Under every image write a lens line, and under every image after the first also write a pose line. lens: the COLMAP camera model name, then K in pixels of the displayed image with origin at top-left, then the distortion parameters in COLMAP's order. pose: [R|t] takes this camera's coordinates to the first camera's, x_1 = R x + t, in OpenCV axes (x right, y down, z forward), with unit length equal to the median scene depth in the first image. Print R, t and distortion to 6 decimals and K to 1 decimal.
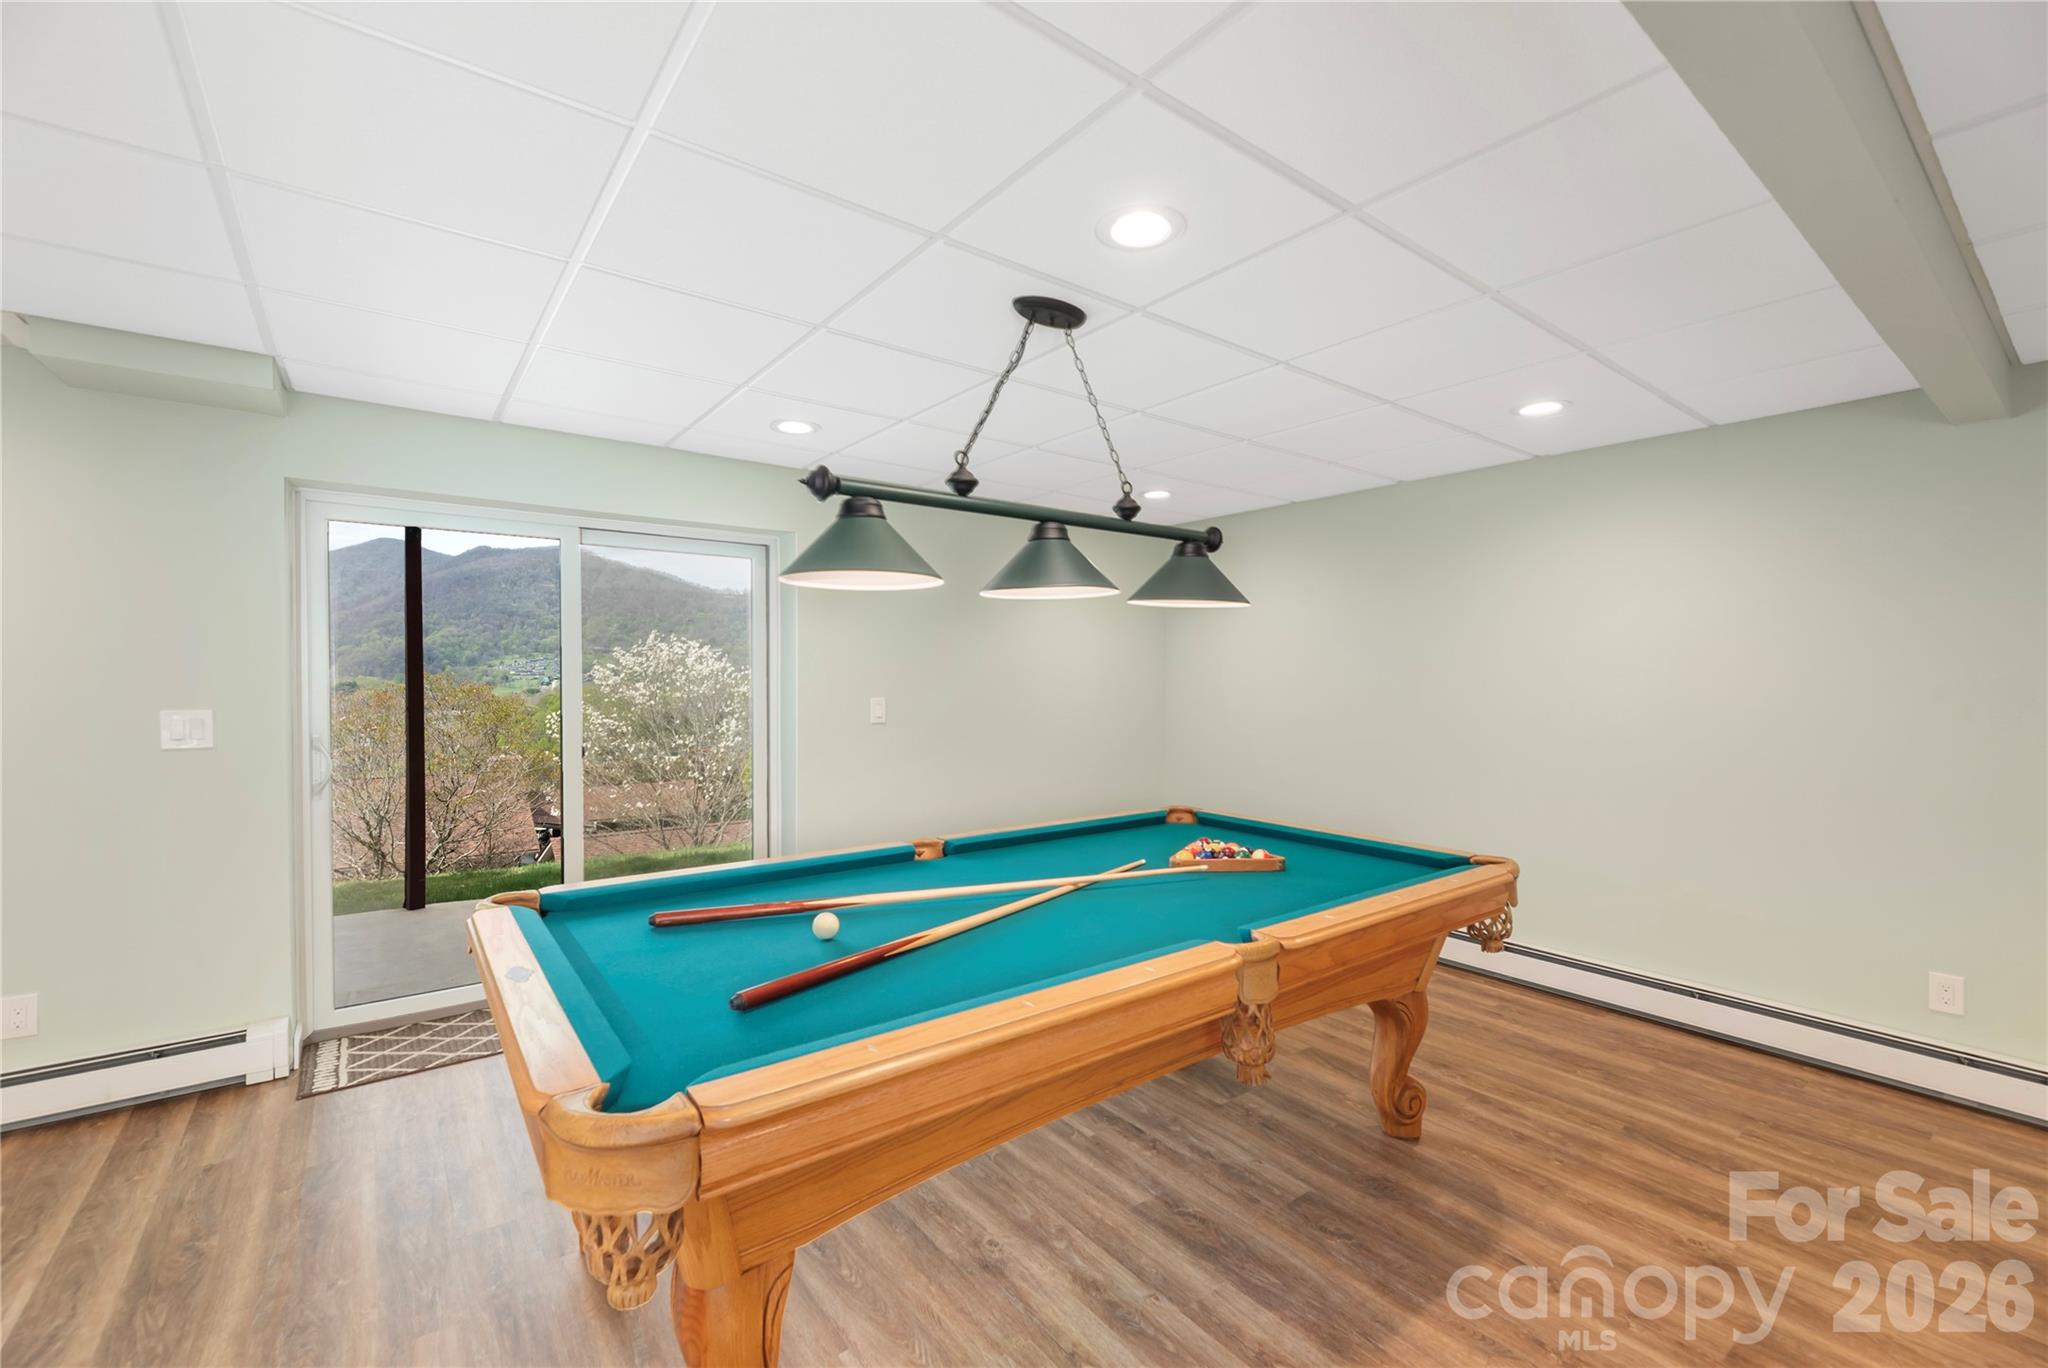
lens RADIAL K [[855.0, 0, 1015.6], [0, 855.0, 678.2], [0, 0, 1]] dist [0.008128, -0.000188]
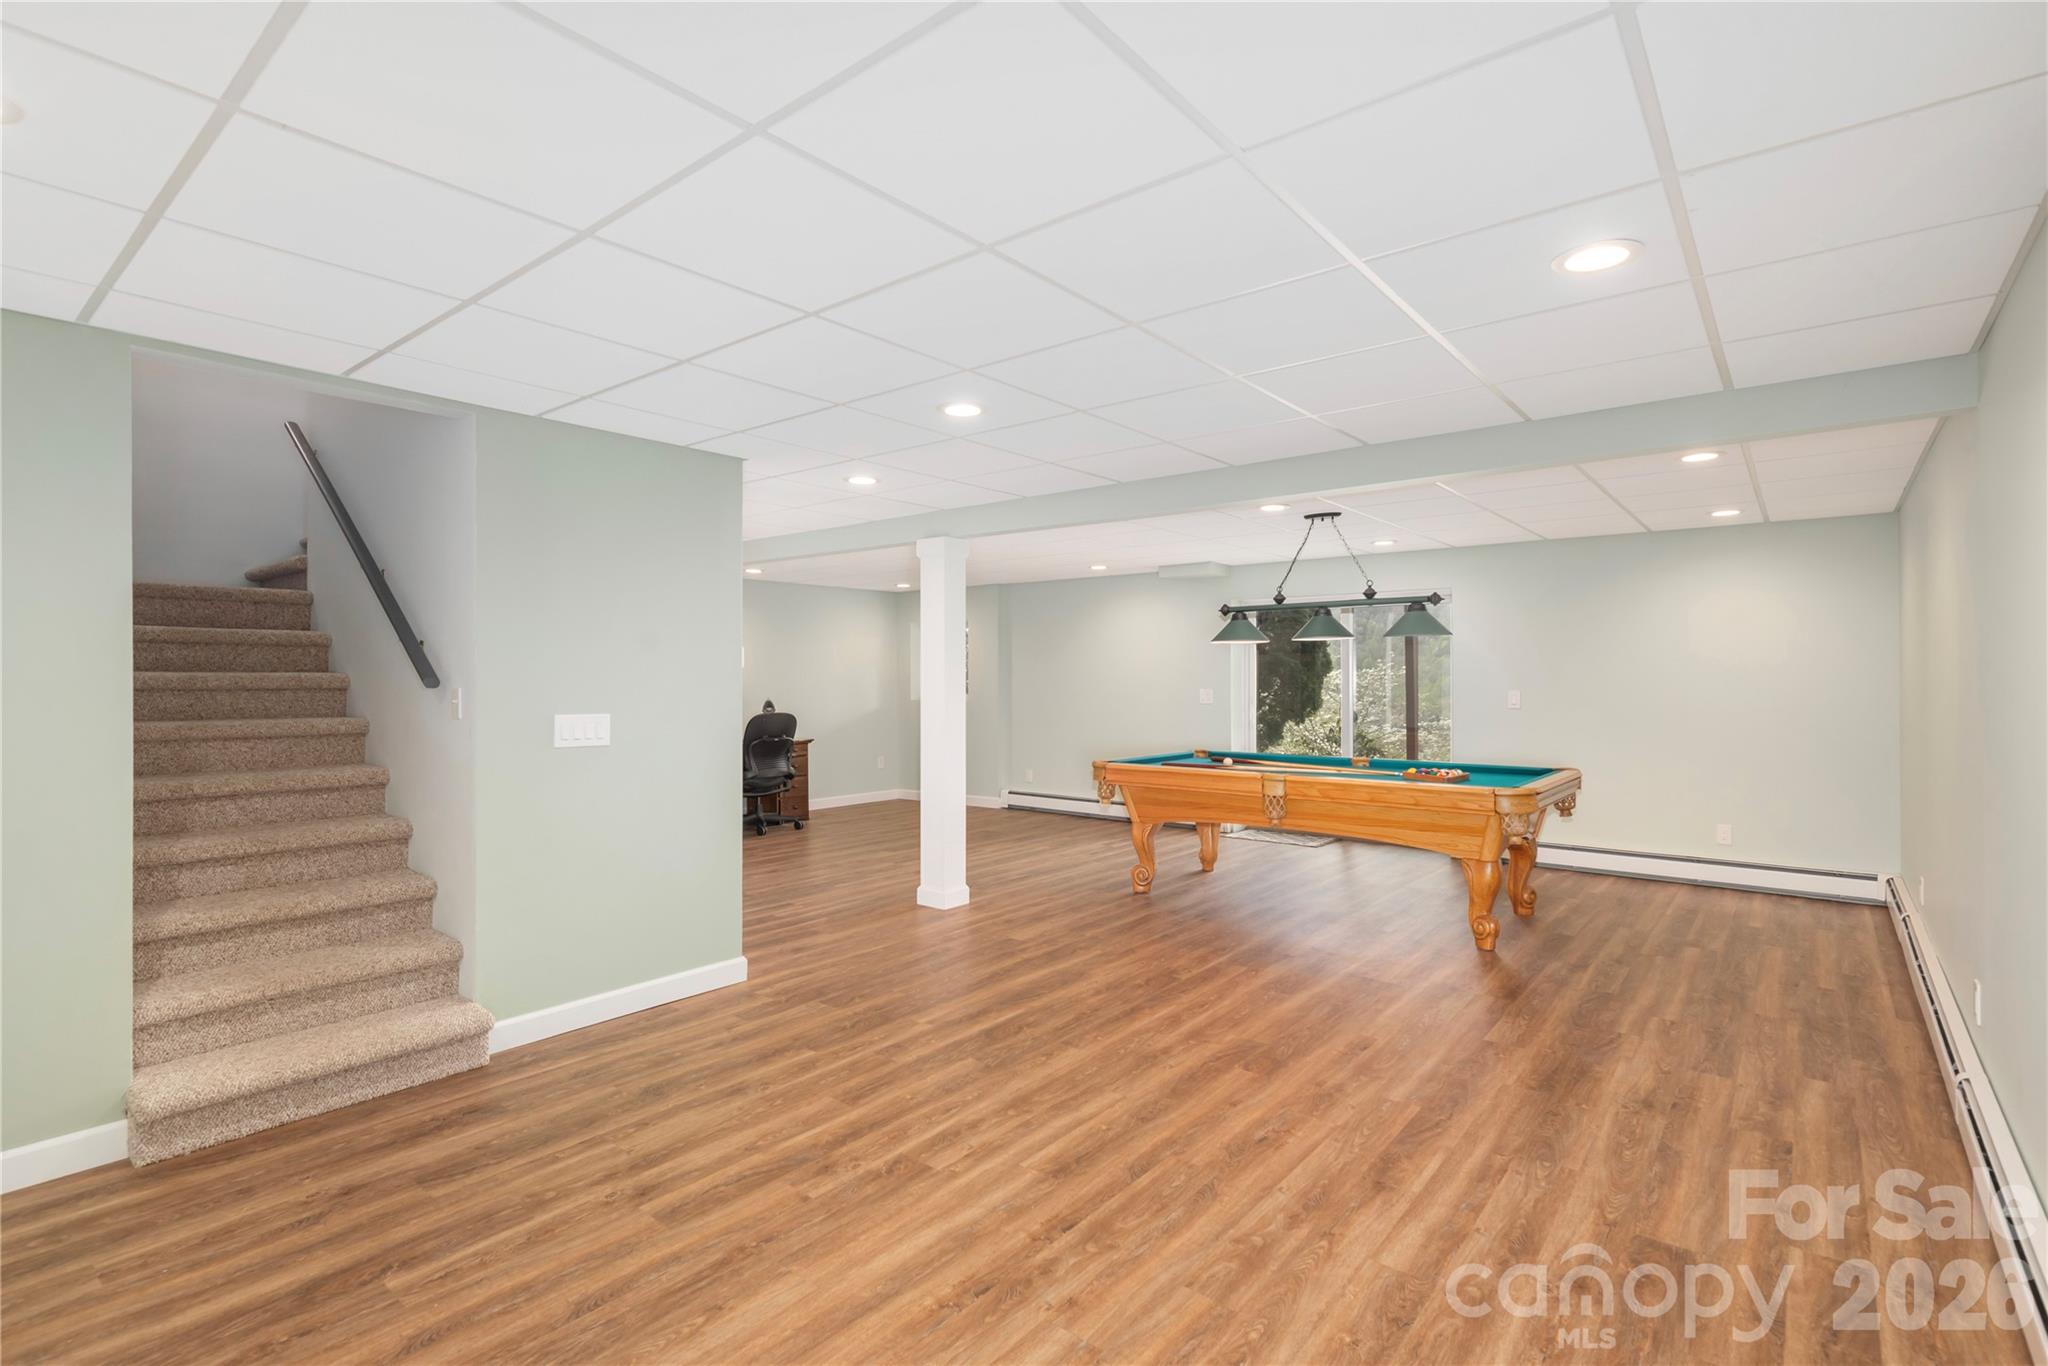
lens RADIAL K [[964.9, 0, 1024.0], [0, 964.9, 683.0], [0, 0, 1]] dist [-0.000139, 0.000040]
pose [[0.234044, 0.007972, -0.972193, 2.038728], [0.009642, 0.999898, 0.010521, -0.017383], [0.972178, -0.011836, 0.233943, -0.310009]]
